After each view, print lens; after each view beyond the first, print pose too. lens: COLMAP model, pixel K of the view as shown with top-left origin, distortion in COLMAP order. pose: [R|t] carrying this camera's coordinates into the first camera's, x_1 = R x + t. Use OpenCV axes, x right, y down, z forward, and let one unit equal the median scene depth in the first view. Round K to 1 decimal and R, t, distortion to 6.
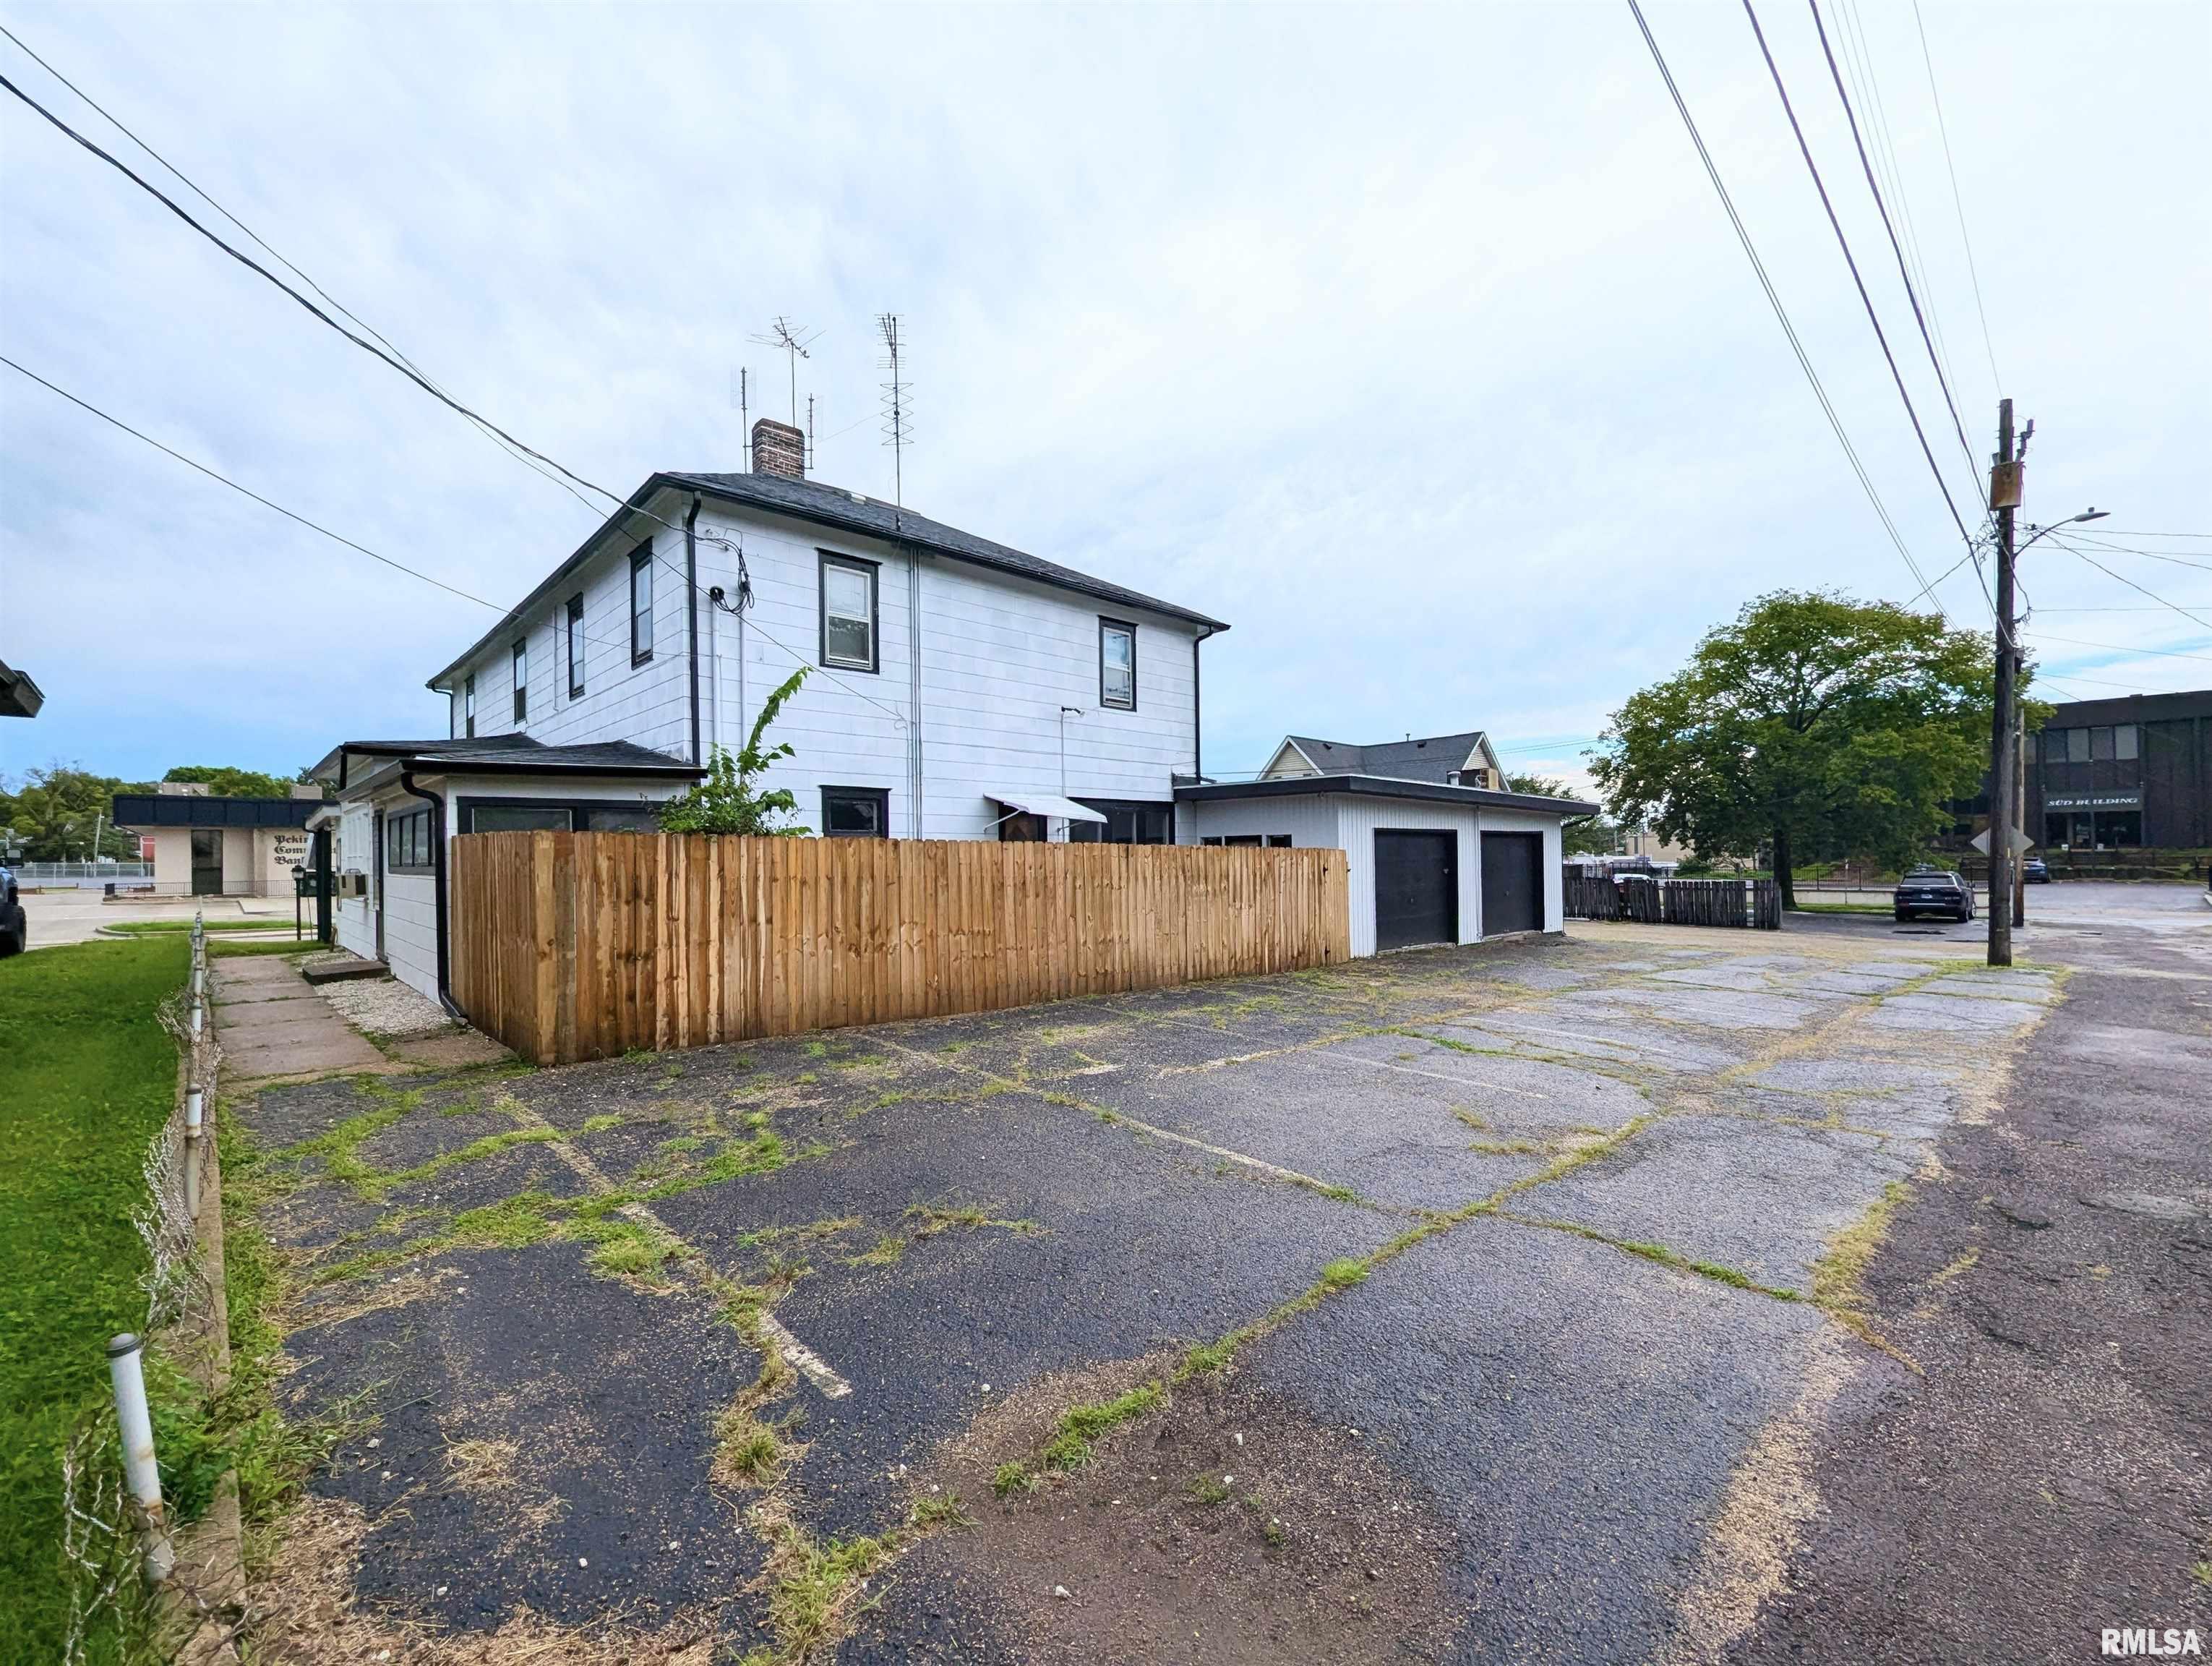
lens RADIAL K [[906.3, 0, 1105.5], [0, 906.3, 858.7], [0, 0, 1]] dist [-0.000707, 0.000010]
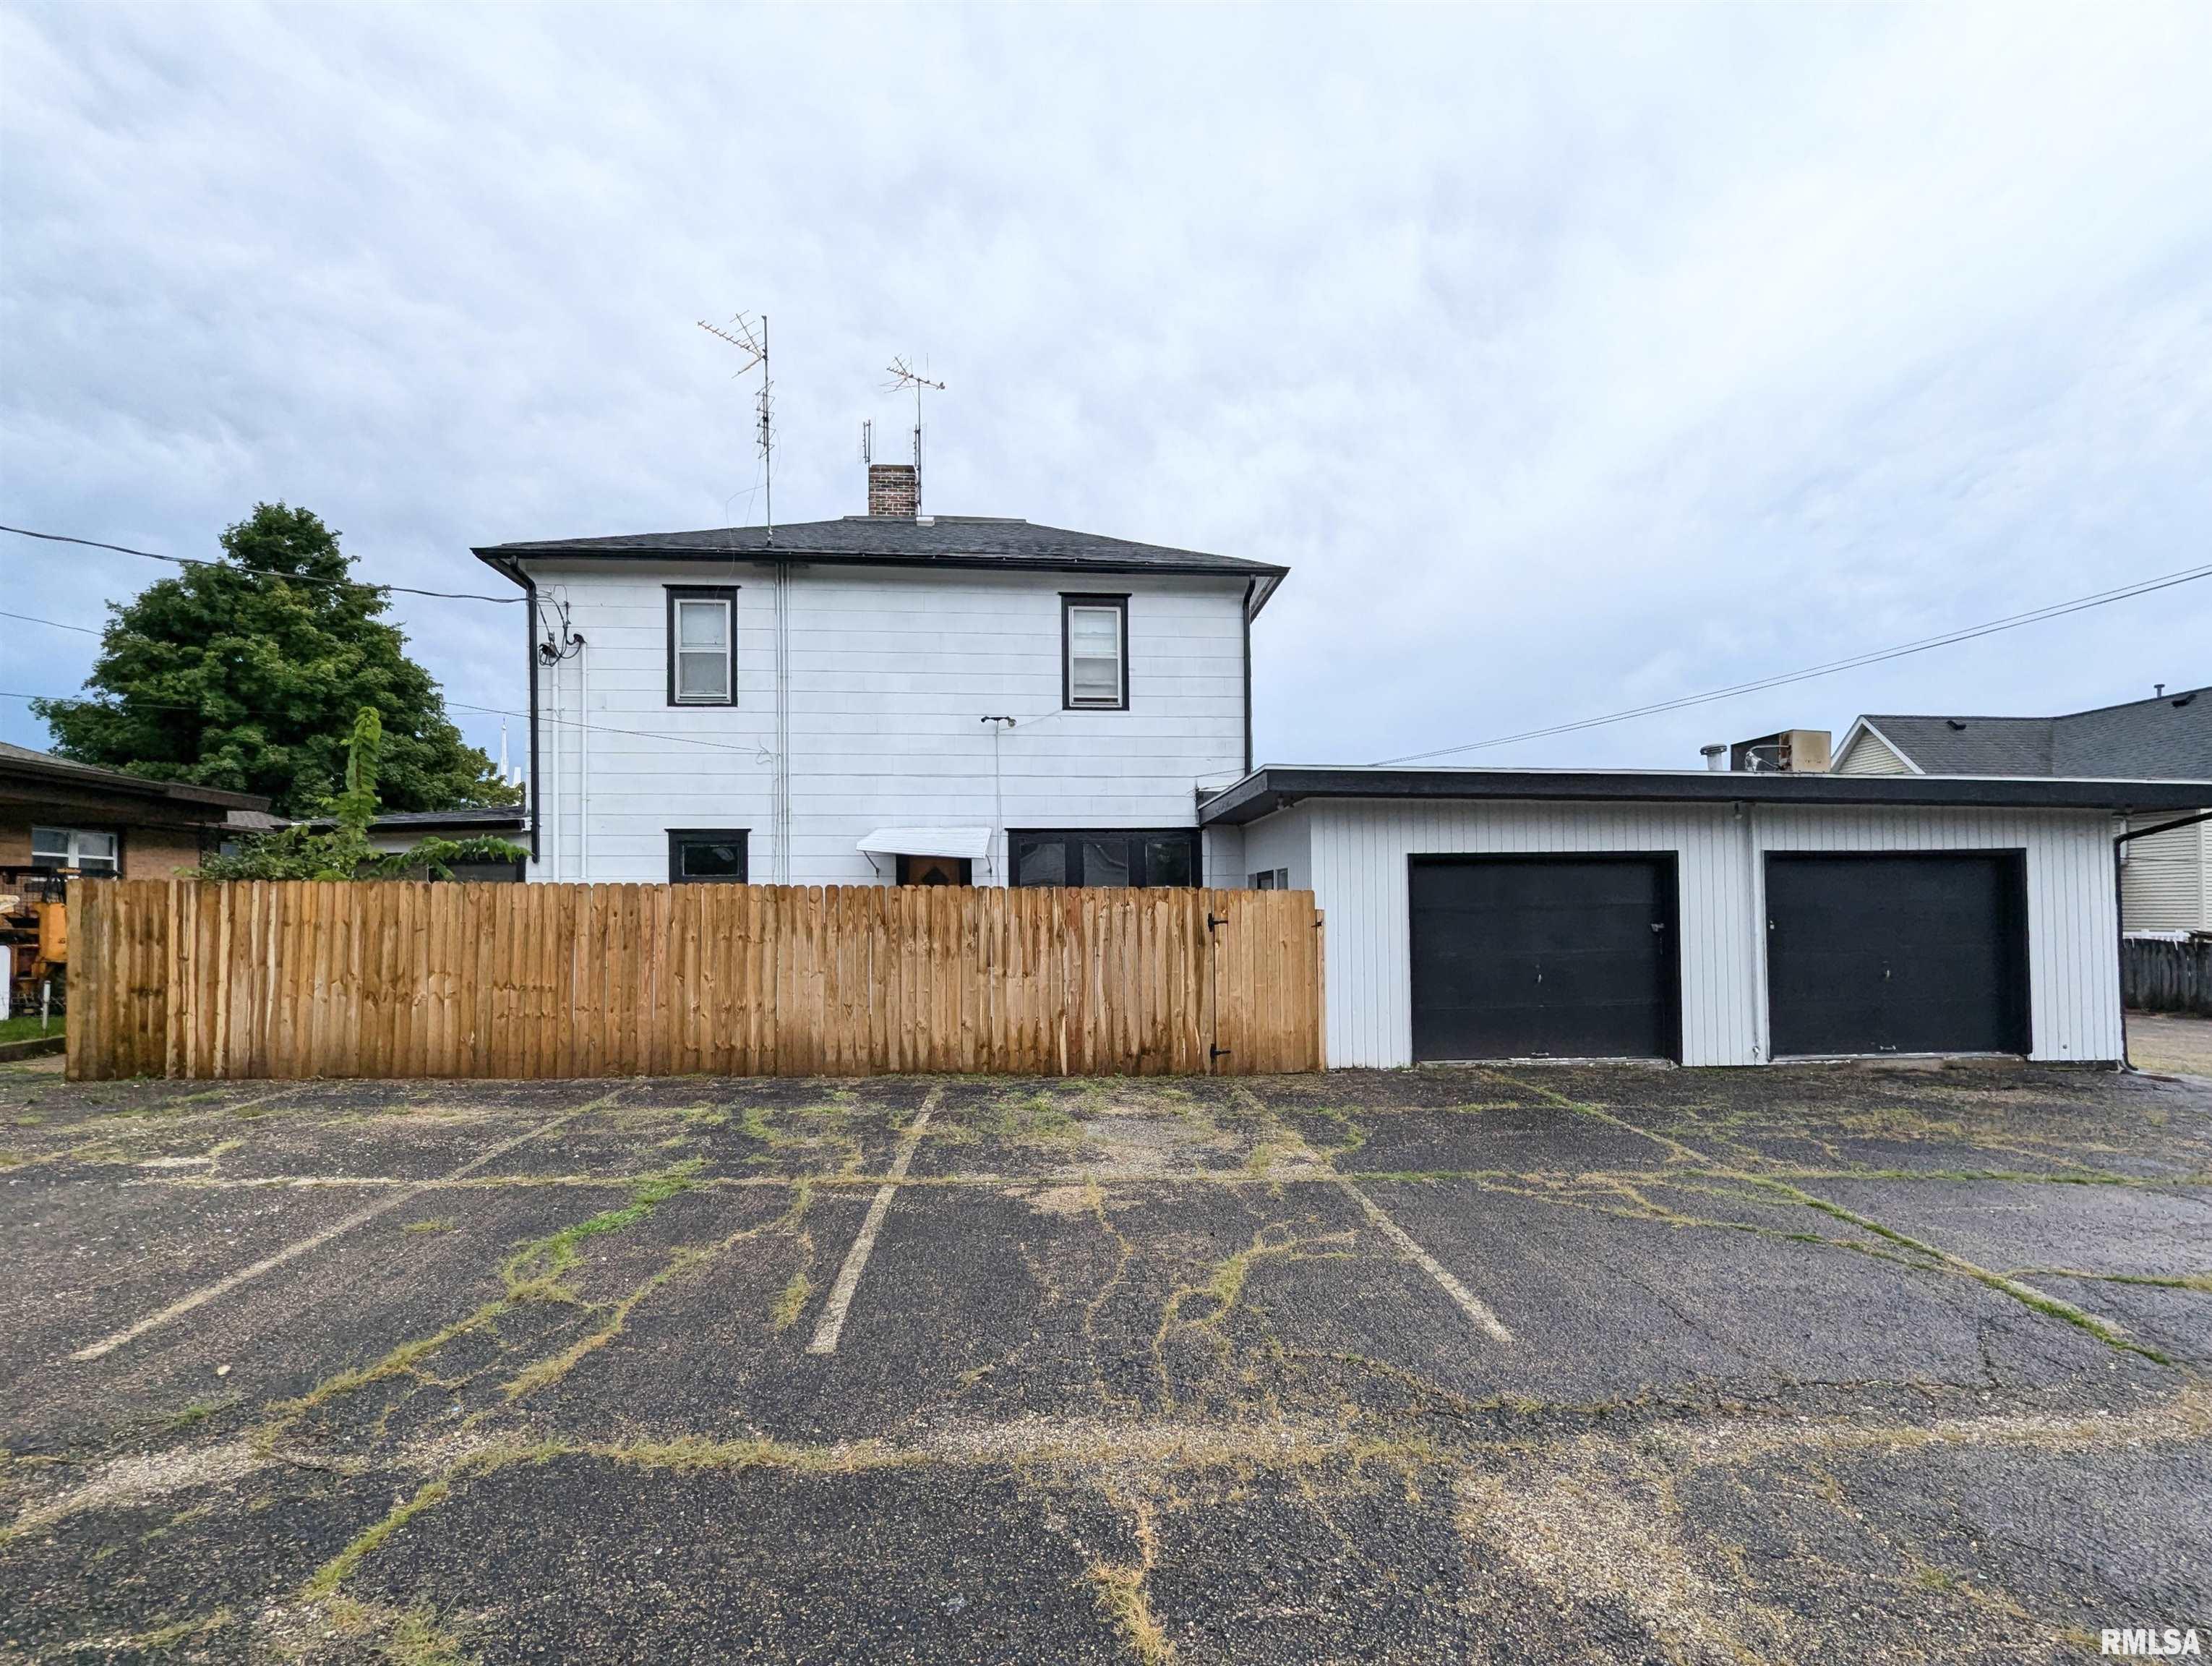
lens RADIAL K [[946.8, 0, 1106.2], [0, 946.8, 909.2], [0, 0, 1]] dist [0.000428, 0.000308]
pose [[0.782482, -0.001584, -0.622672, 0.807764], [-0.000213, 0.999996, -0.002811, 0.007787], [0.622674, 0.002332, 0.782478, 0.596204]]
